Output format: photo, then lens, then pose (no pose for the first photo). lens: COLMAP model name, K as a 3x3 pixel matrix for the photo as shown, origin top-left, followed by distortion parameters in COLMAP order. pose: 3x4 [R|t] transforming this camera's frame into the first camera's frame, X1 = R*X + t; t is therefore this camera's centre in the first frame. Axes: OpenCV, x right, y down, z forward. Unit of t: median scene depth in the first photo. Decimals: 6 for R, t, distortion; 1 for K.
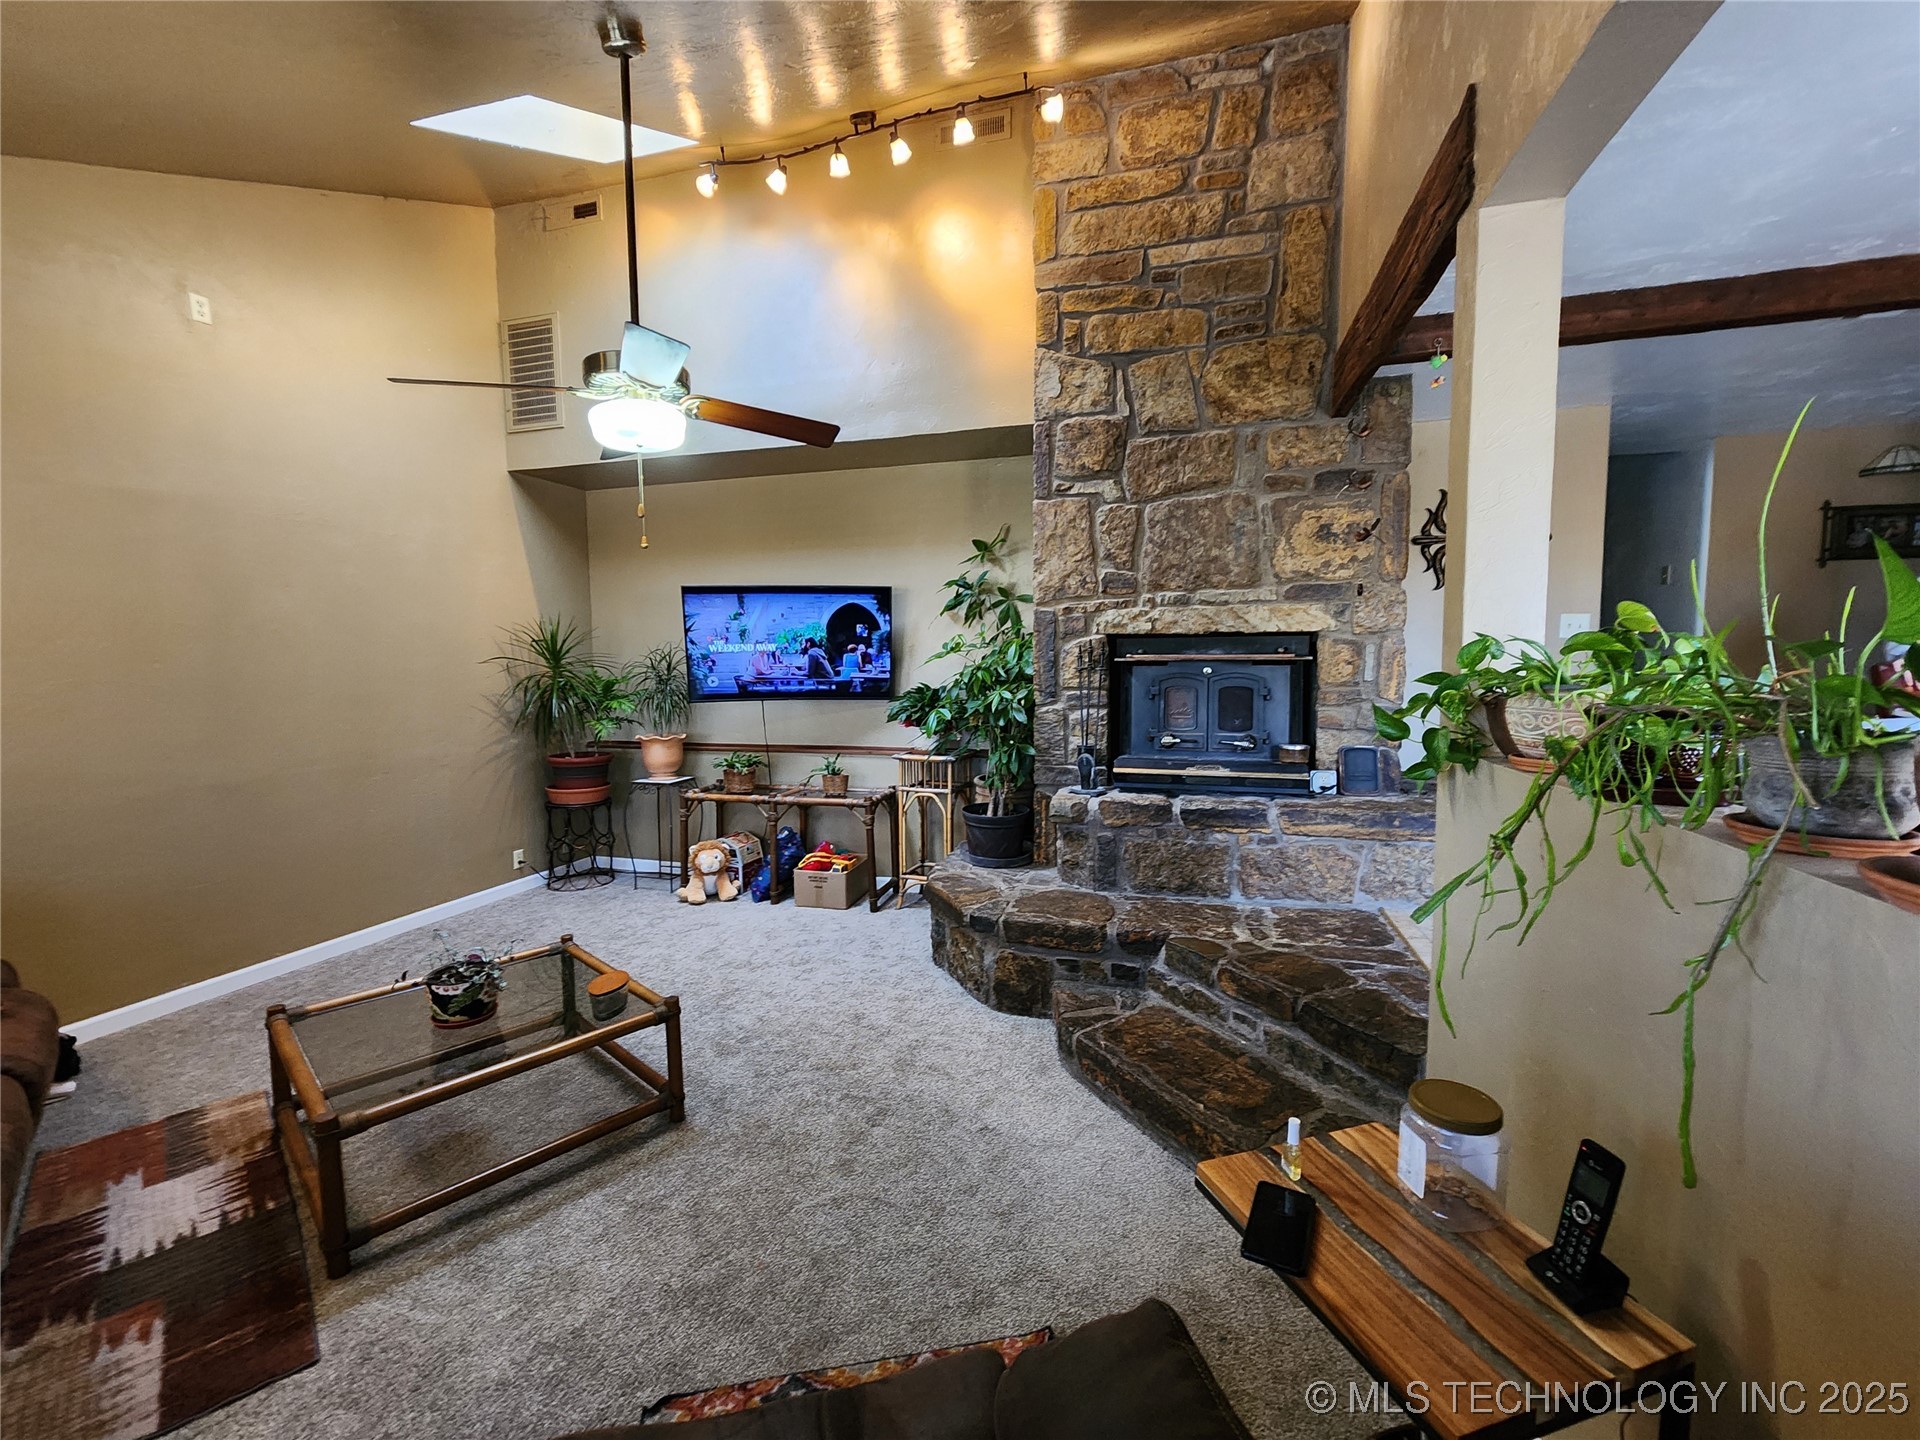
lens RADIAL K [[793.1, 0, 958.7], [0, 793.1, 714.9], [0, 0, 1]] dist [-0.003349, 0.002828]
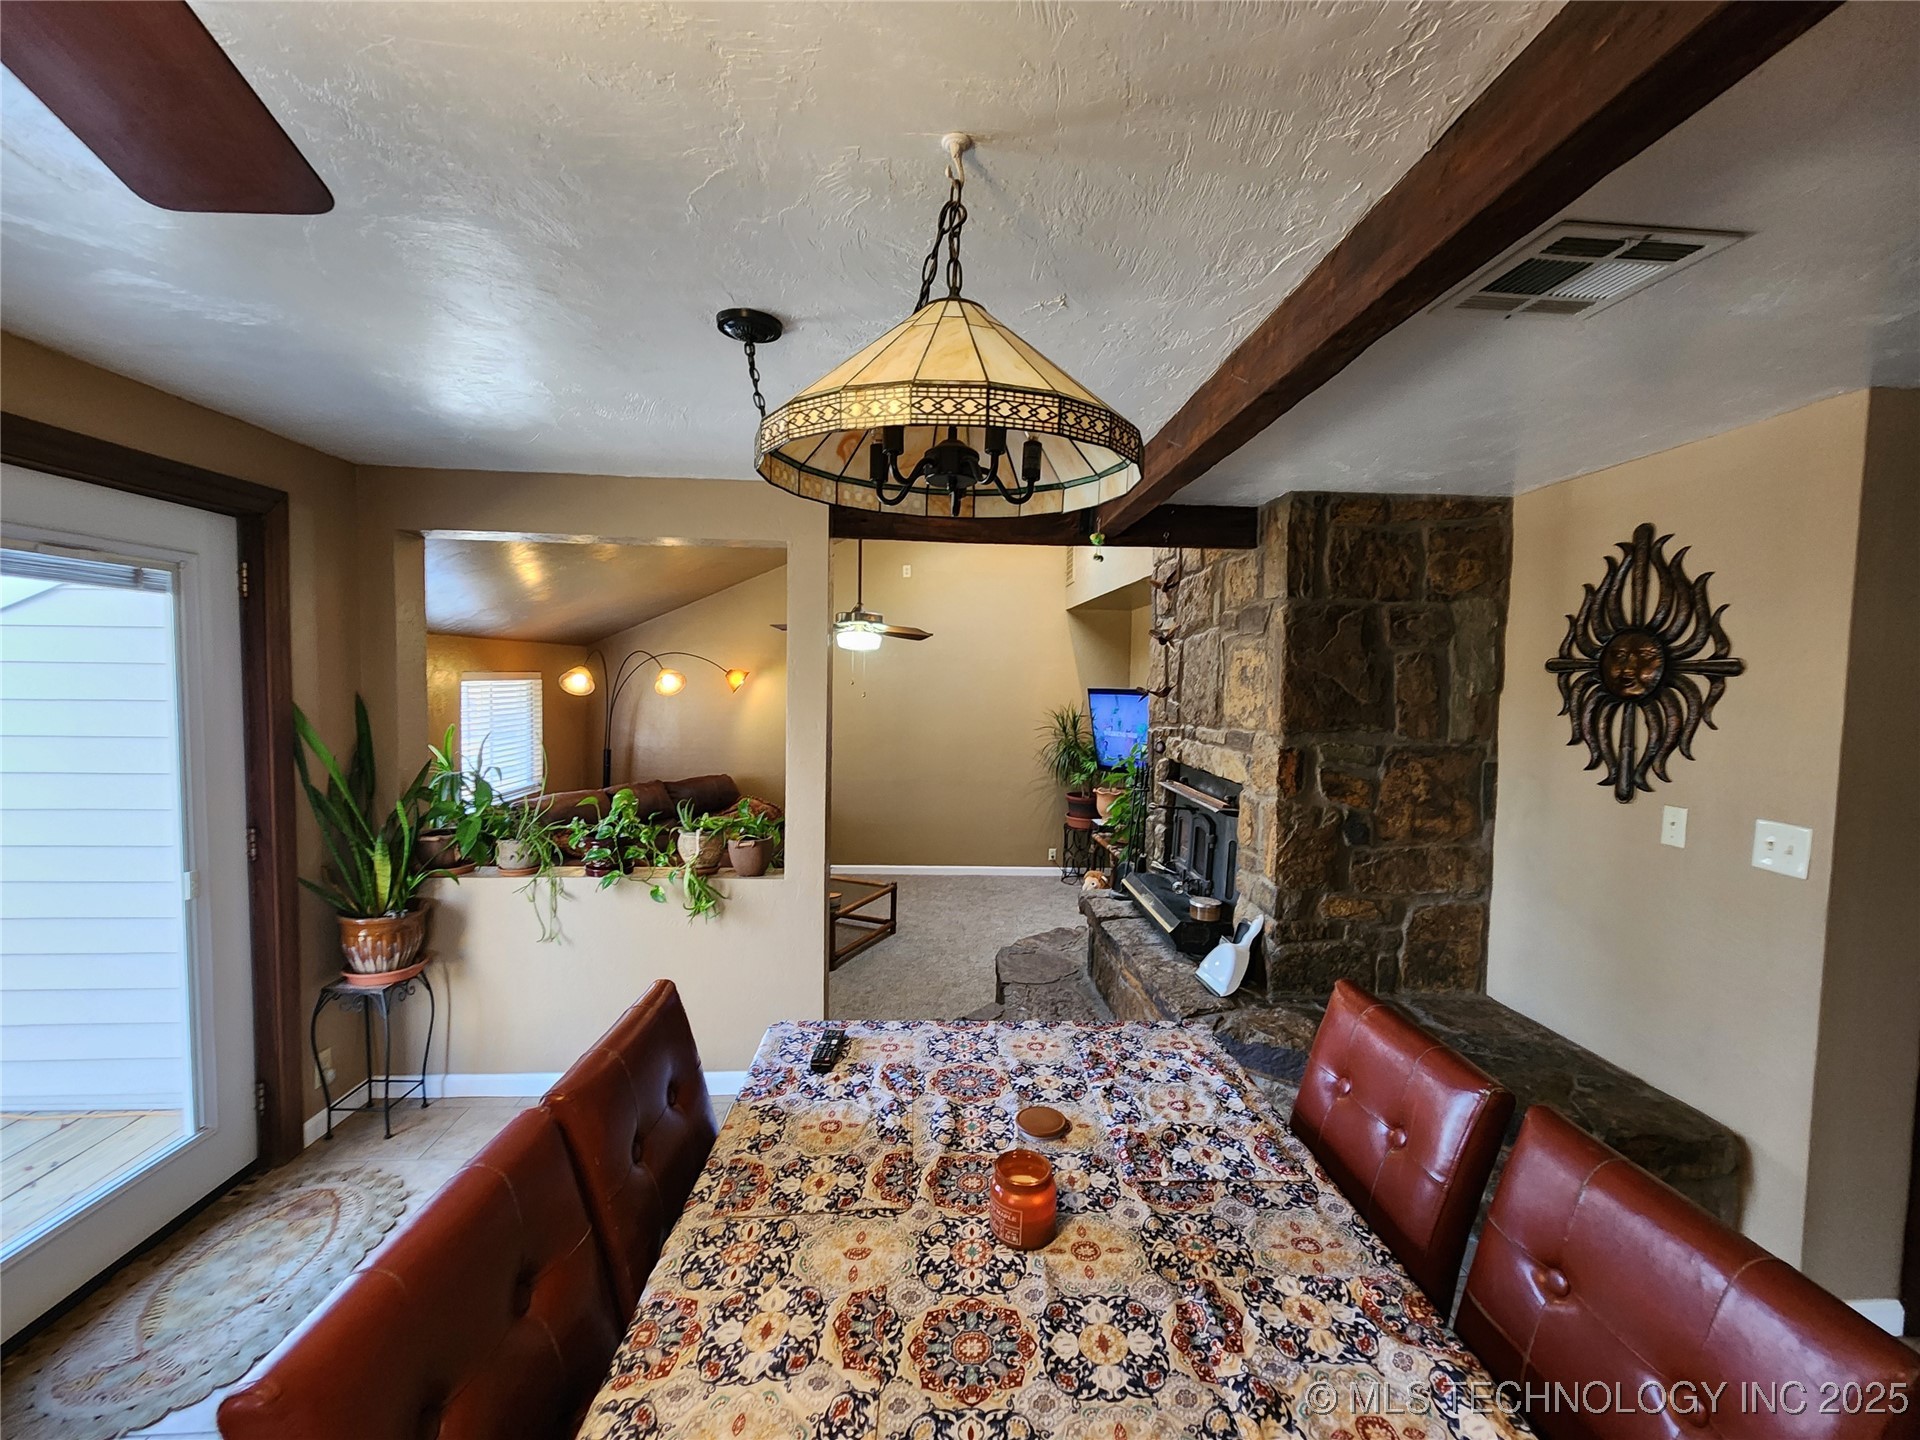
lens RADIAL K [[793.1, 0, 946.8], [0, 793.1, 714.2], [0, 0, 1]] dist [-0.003349, 0.002828]
pose [[0.321405, 0.059837, -0.945049, 1.157928], [-0.081909, 0.996018, 0.035207, -0.183600], [0.943393, 0.066092, 0.325027, 0.376048]]
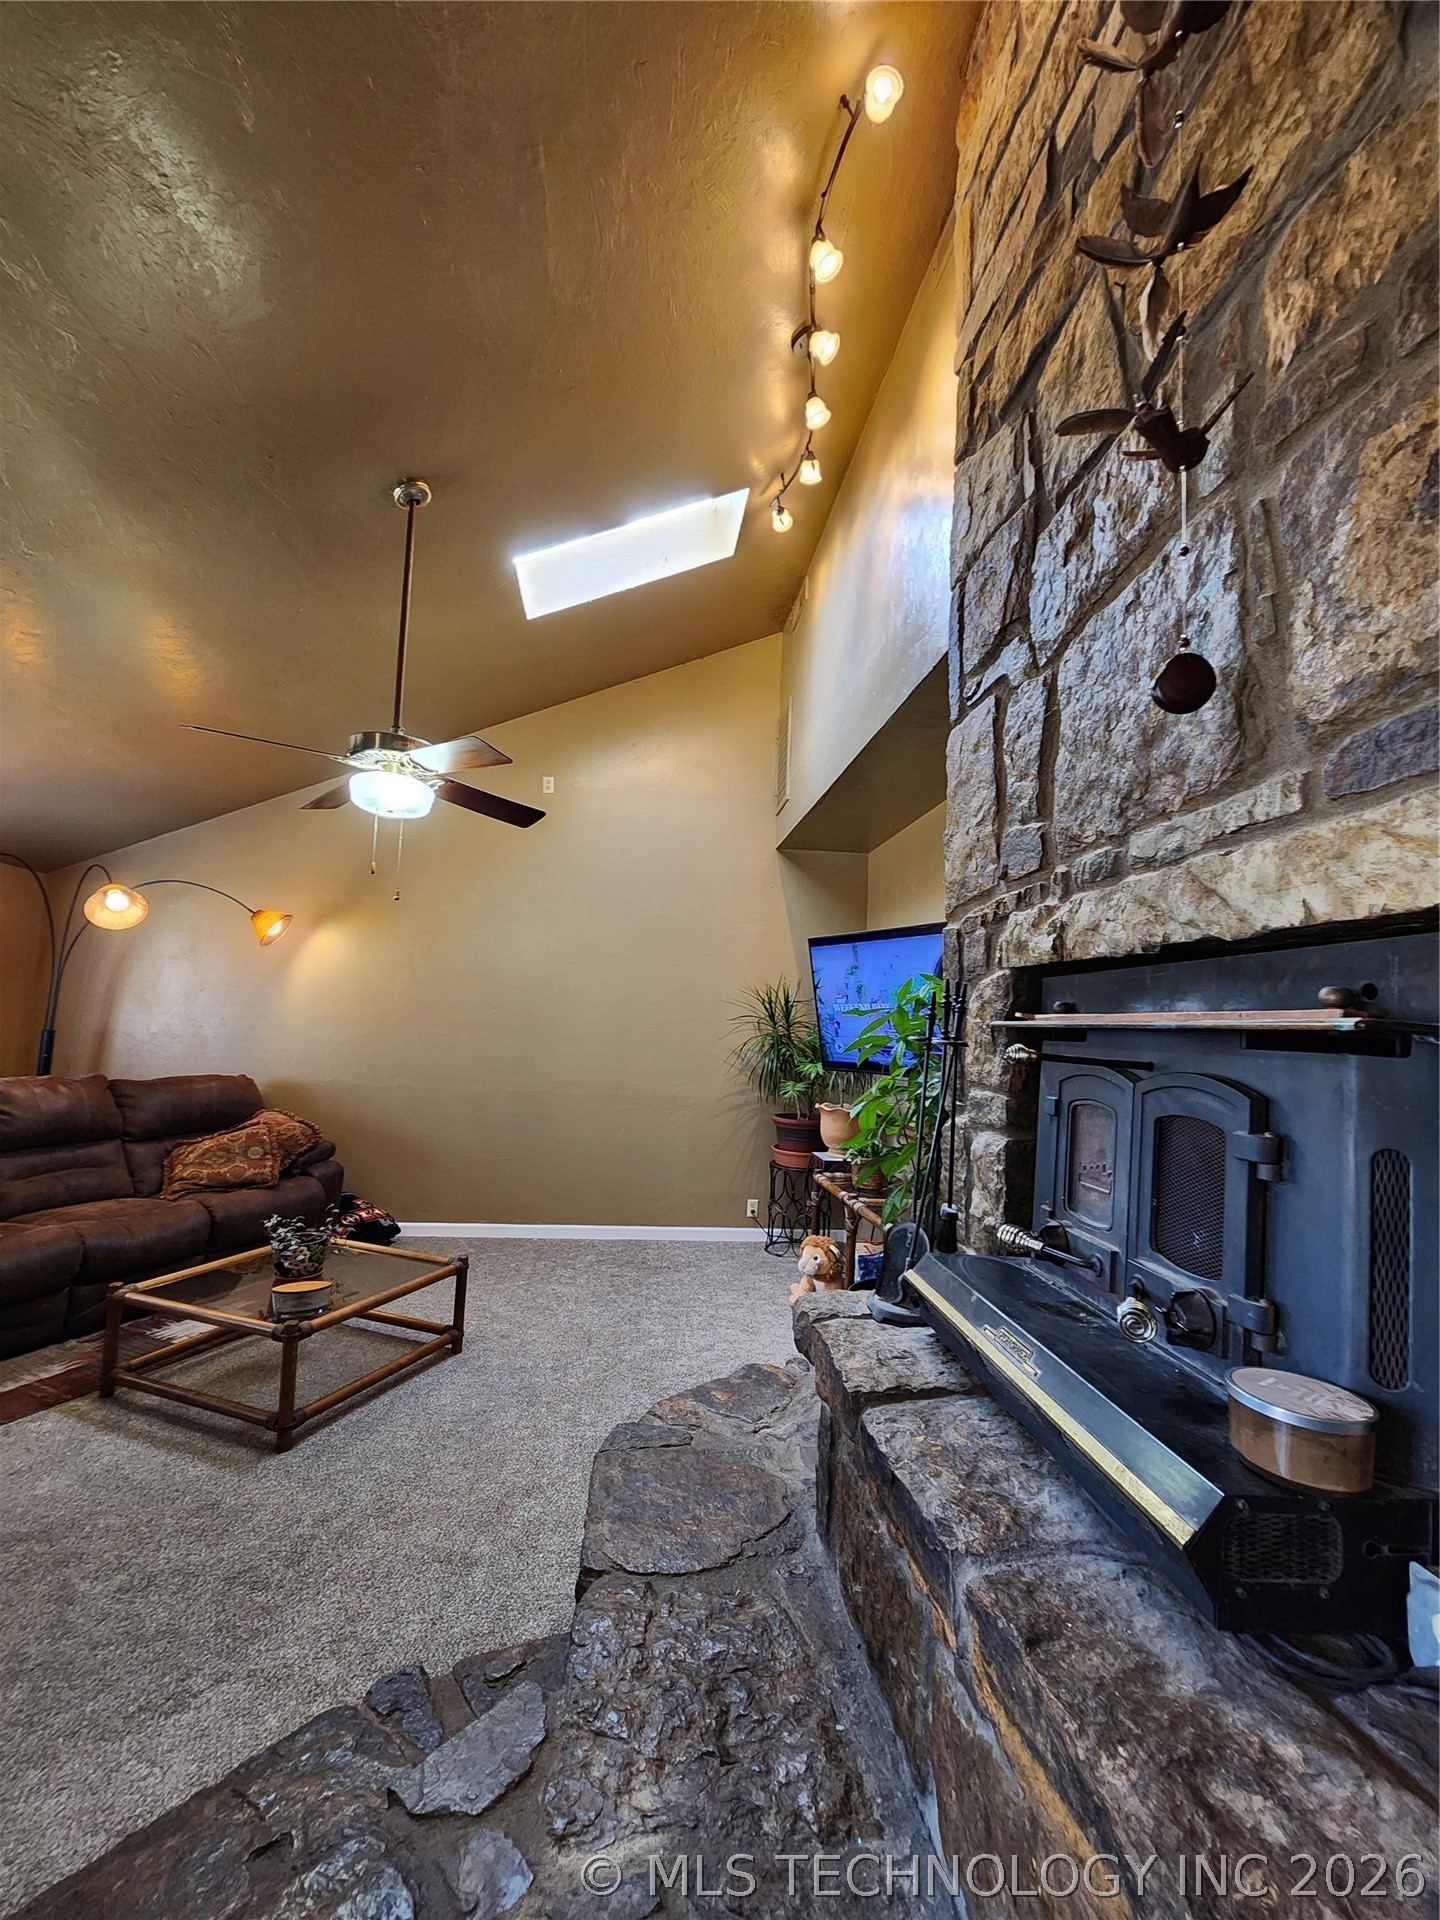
lens RADIAL K [[793.1, 0, 710.0], [0, 793.1, 962.7], [0, 0, 1]] dist [-0.003349, 0.002828]
pose [[0.379319, -0.050438, -0.923890, 0.560663], [-0.103711, 0.989903, -0.096622, -0.045850], [0.919435, 0.132468, 0.370258, 0.708304]]
